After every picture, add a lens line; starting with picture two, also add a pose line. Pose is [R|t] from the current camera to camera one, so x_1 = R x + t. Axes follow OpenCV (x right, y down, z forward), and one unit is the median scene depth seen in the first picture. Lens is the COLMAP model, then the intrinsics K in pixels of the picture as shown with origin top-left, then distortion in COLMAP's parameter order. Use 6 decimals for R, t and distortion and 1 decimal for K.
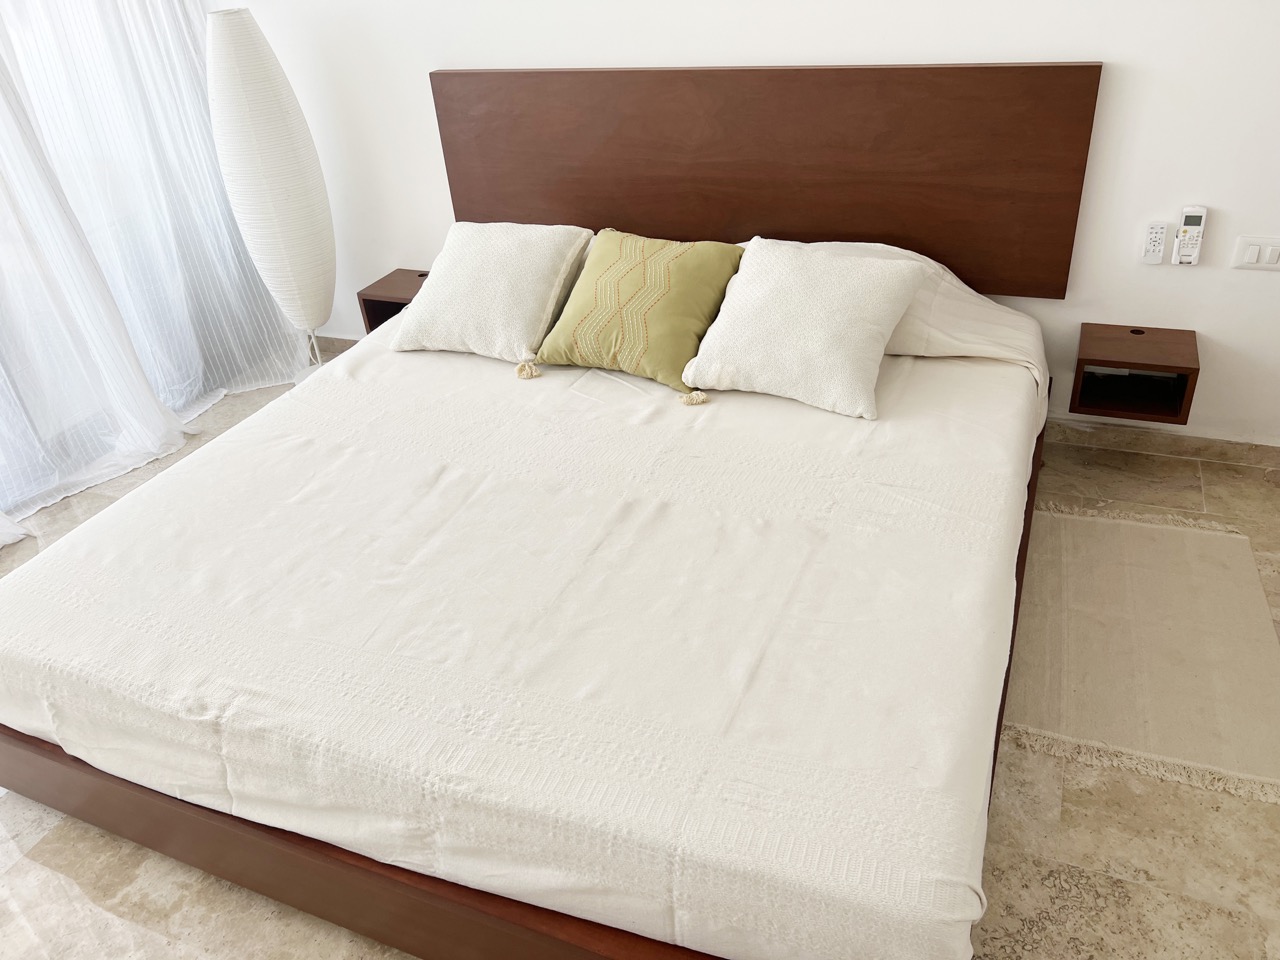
lens RADIAL K [[957.1, 0, 640.9], [0, 957.1, 472.8], [0, 0, 1]] dist [0.059609, -0.068433]
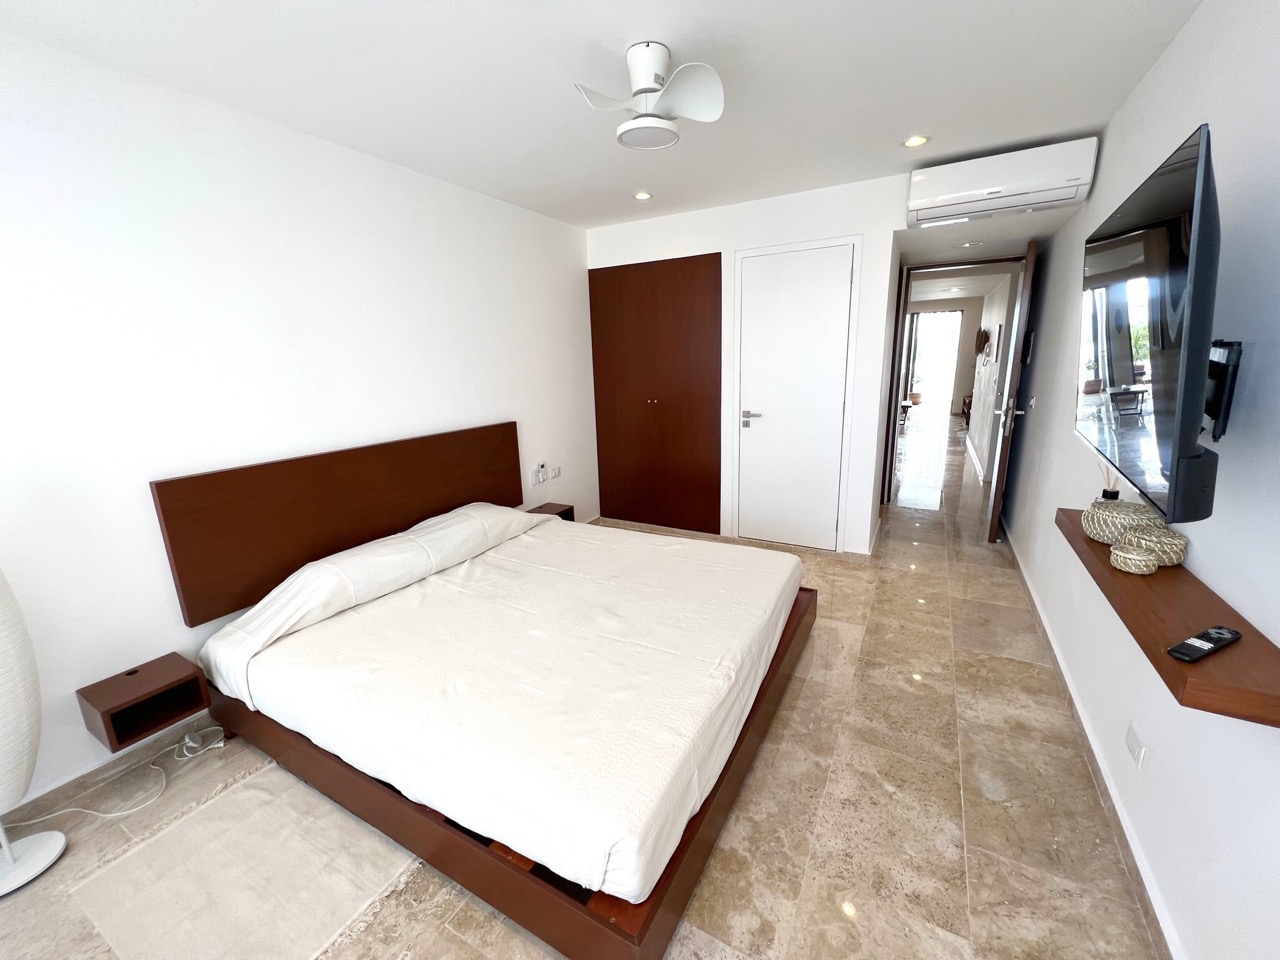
lens RADIAL K [[518.8, 0, 640.0], [0, 518.8, 480.0], [0, 0, 1]] dist [0.009880, 0.000157]
pose [[0.102347, -0.157564, 0.982191, -1.324445], [0.533049, 0.842333, 0.079583, -0.259813], [-0.839871, 0.515411, 0.170200, 0.674900]]
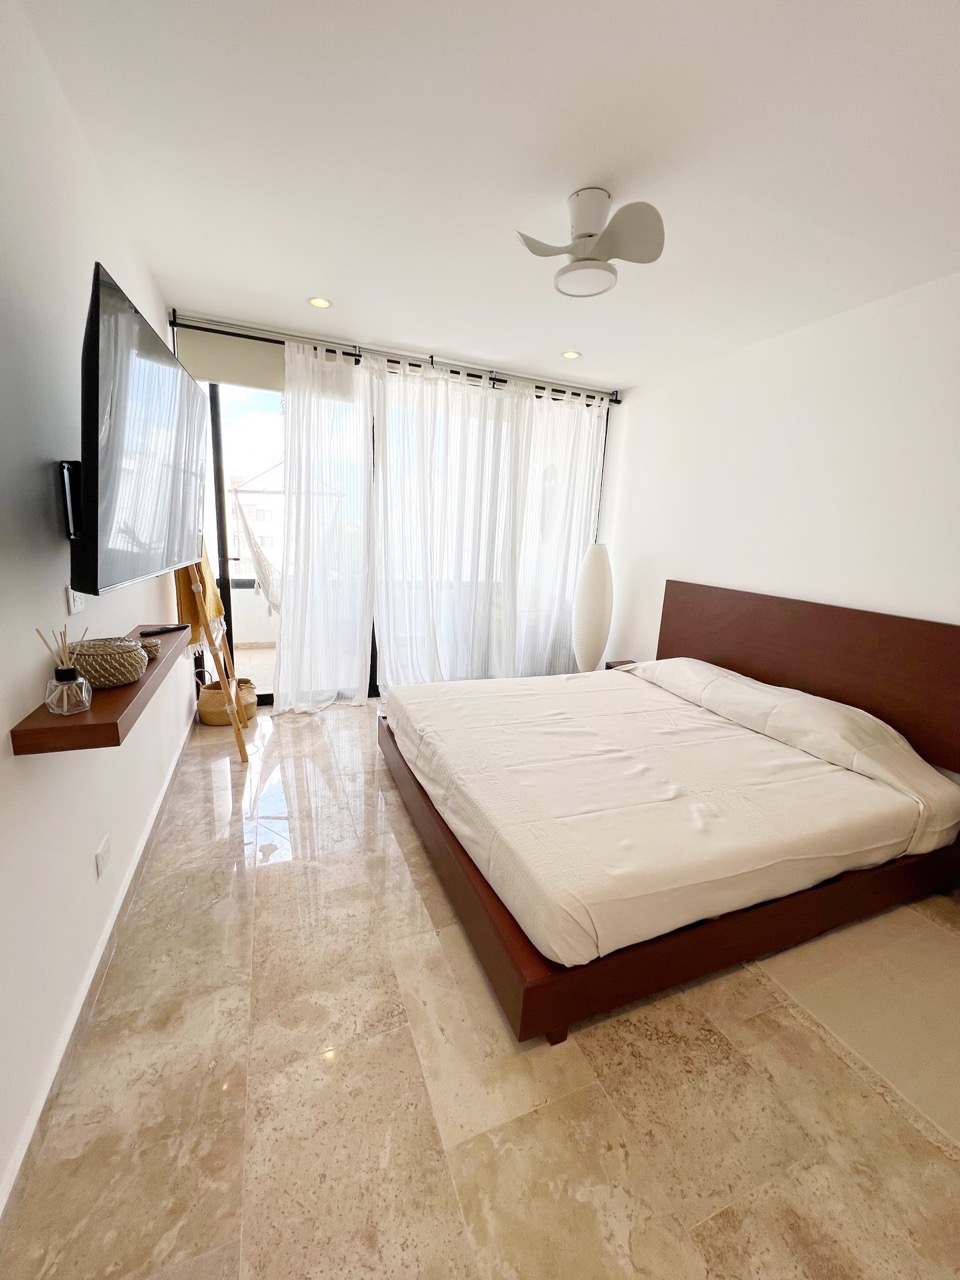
lens RADIAL K [[512.7, 0, 486.5], [0, 512.7, 640.5], [0, 0, 1]] dist [-0.000026, 0.000117]
pose [[0.707466, 0.261152, -0.656728, 0.524018], [-0.456129, 0.878508, -0.142024, 0.124622], [0.539851, 0.400030, 0.740633, -0.097101]]
